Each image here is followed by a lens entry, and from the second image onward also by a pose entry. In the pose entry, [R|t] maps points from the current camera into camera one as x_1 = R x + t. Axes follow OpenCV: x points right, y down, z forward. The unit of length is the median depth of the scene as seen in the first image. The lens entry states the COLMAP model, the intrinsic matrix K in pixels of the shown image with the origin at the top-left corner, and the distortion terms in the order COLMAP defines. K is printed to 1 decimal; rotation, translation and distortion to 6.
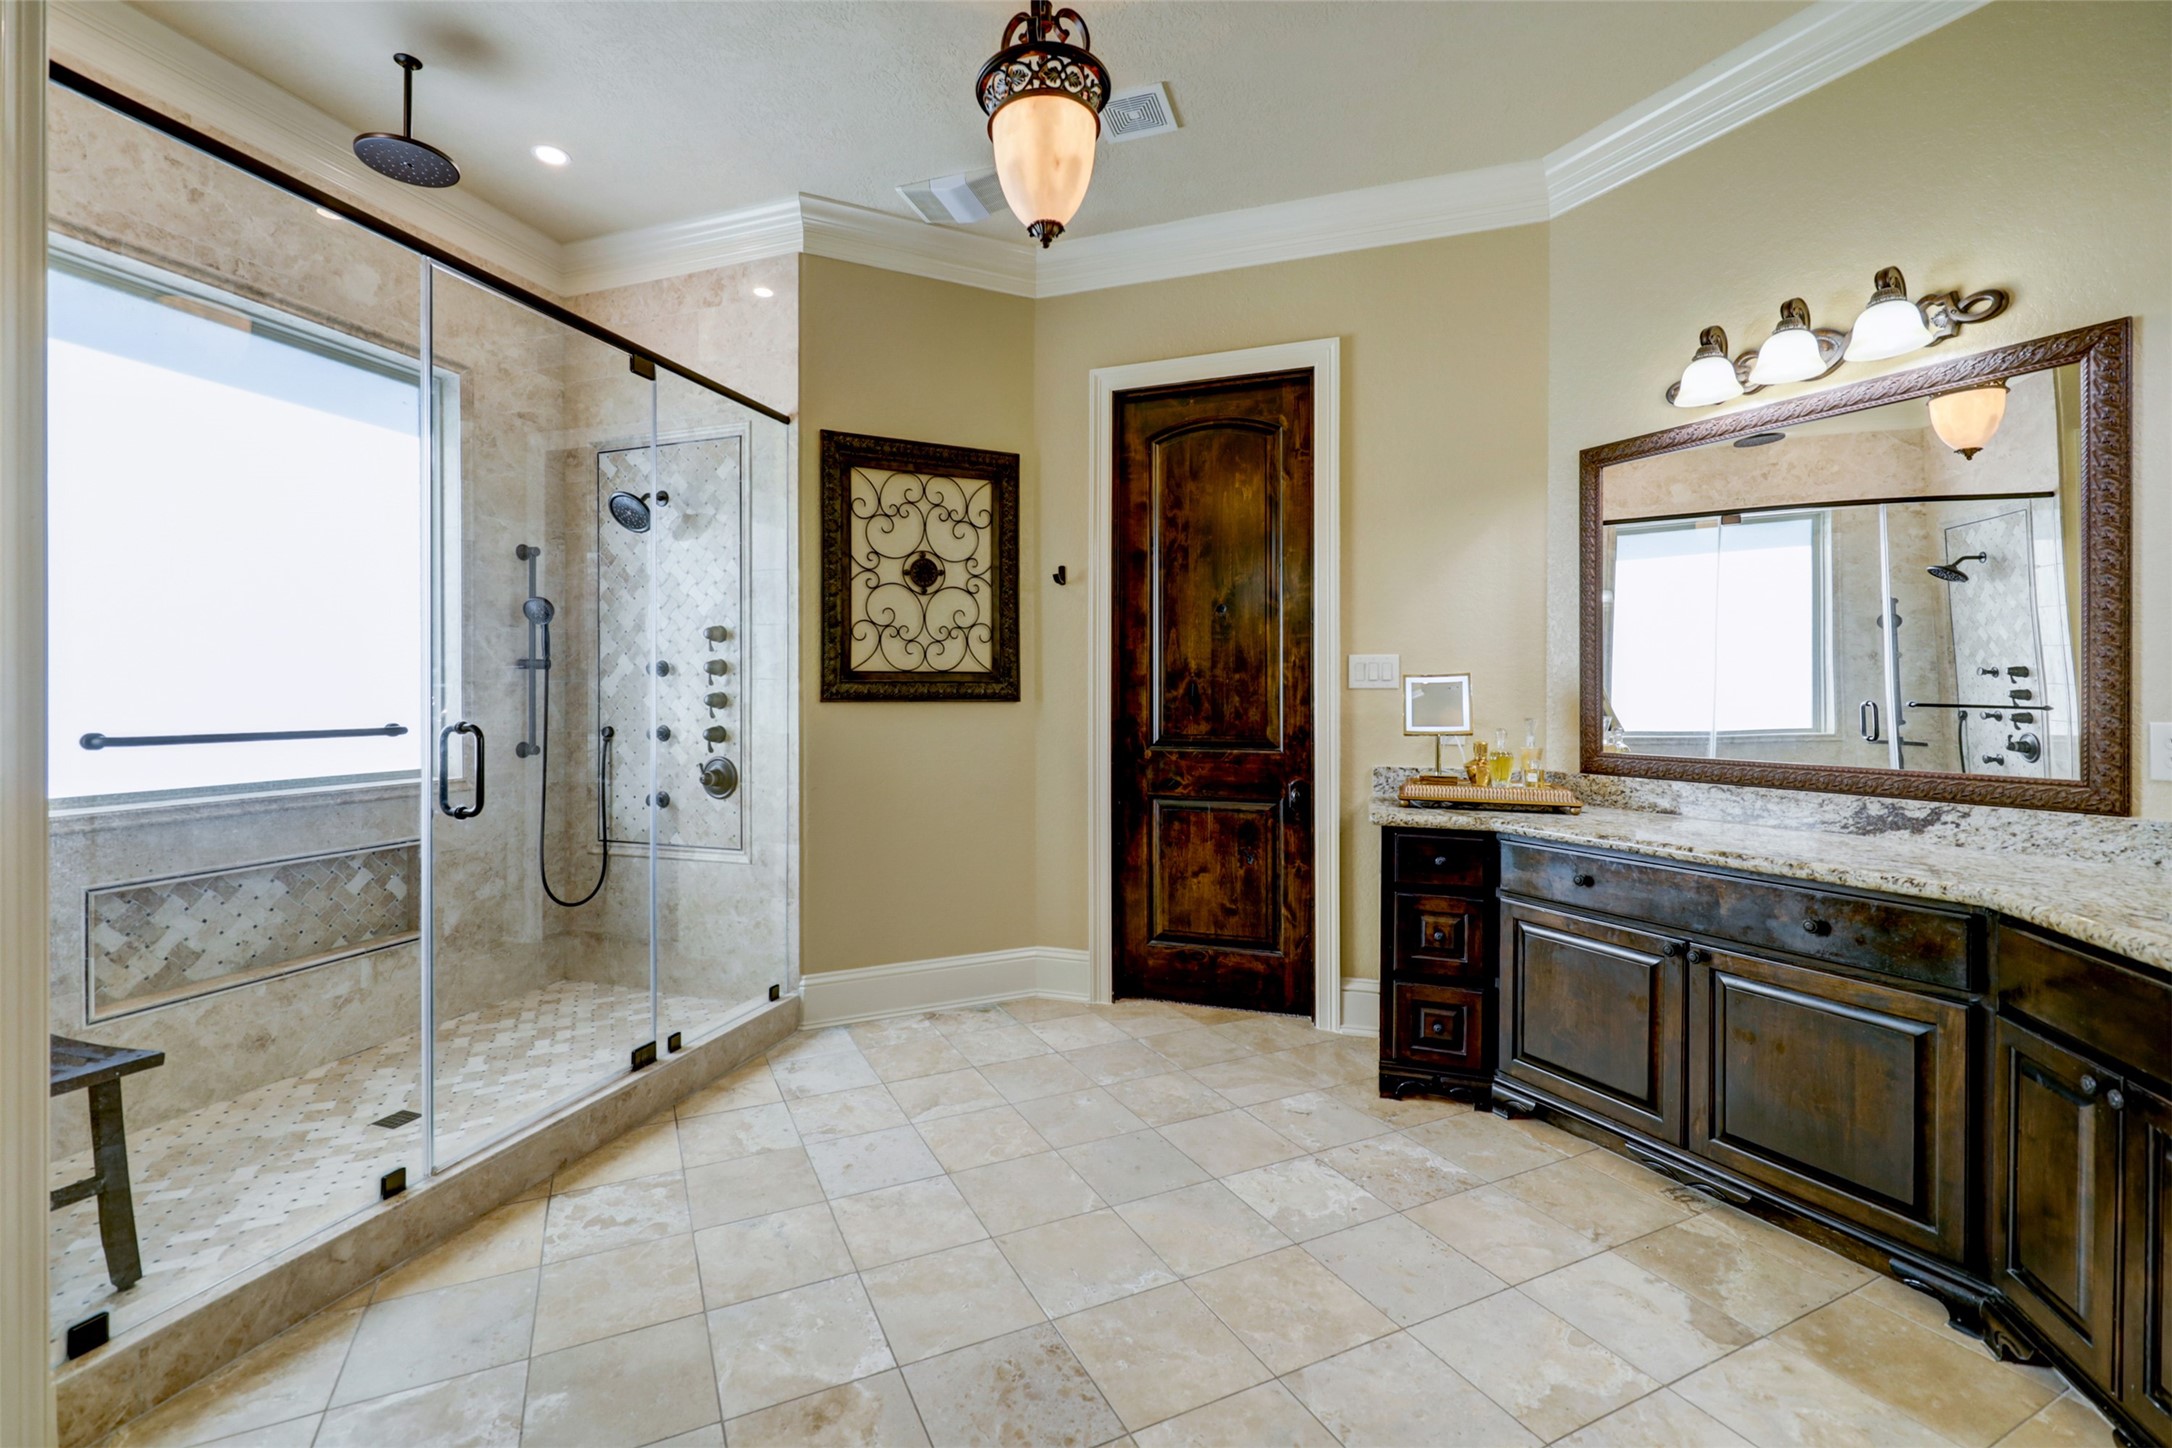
lens RADIAL K [[921.6, 0, 1044.0], [0, 921.6, 695.5], [0, 0, 1]] dist [0.001879, 0.000077]
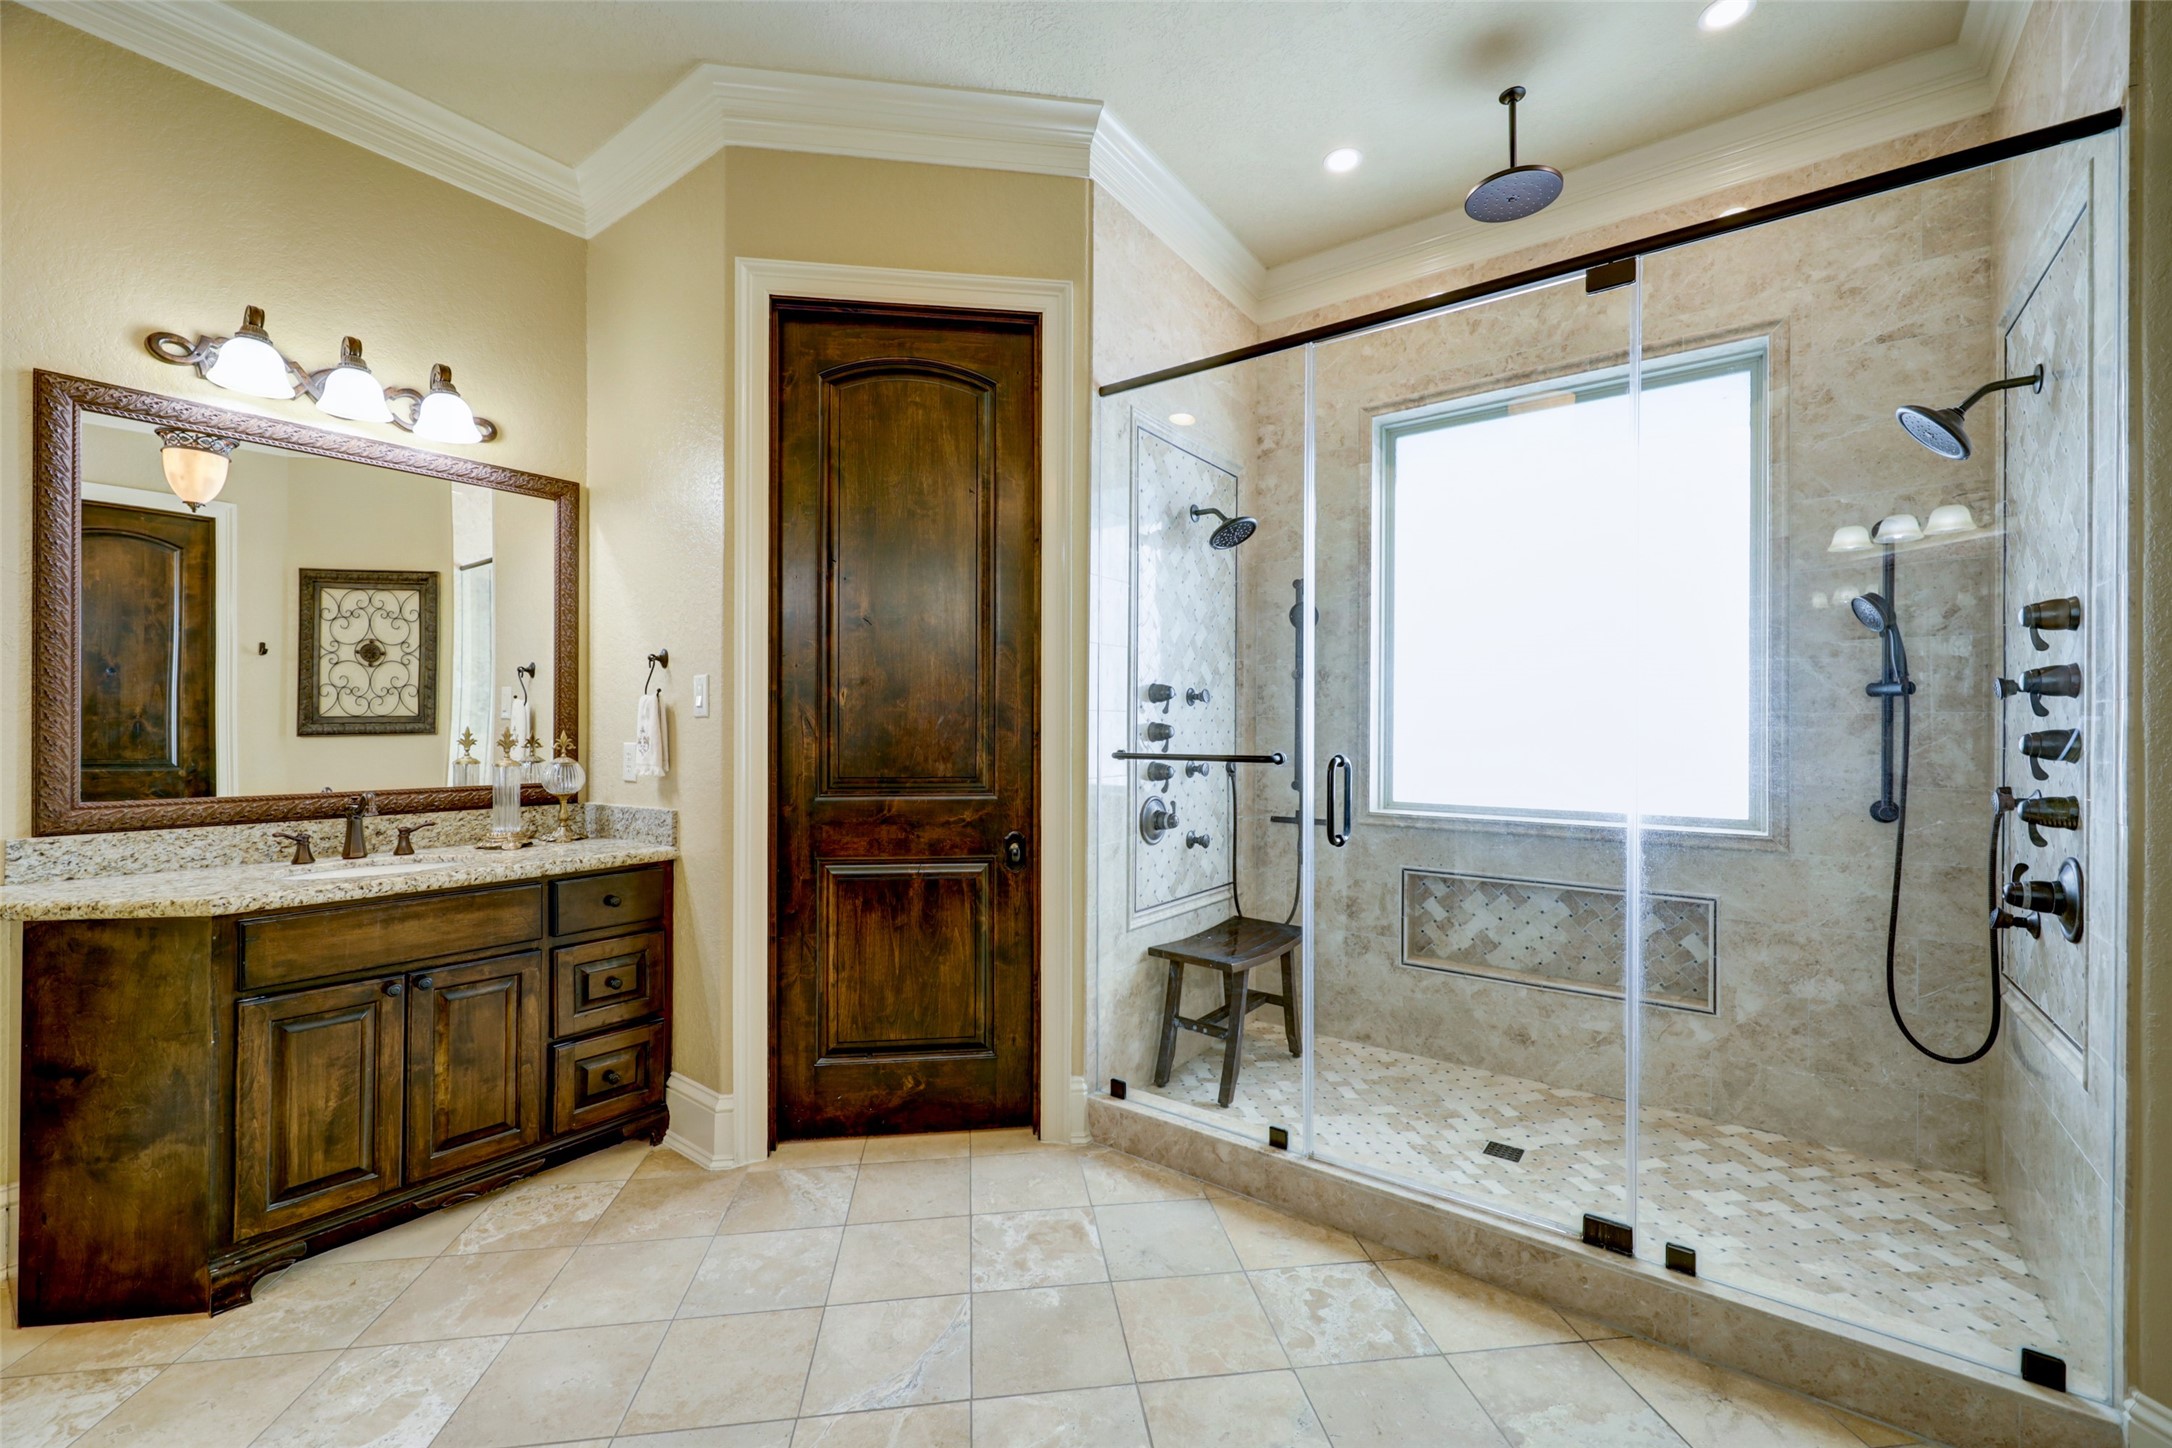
lens RADIAL K [[888.5, 0, 1099.5], [0, 888.5, 728.5], [0, 0, 1]] dist [0.000390, -0.000620]
pose [[-0.292628, 0.000160, -0.956226, 0.334035], [-0.006116, 0.999979, 0.002039, -0.002493], [0.956207, 0.006445, -0.292621, 0.800243]]
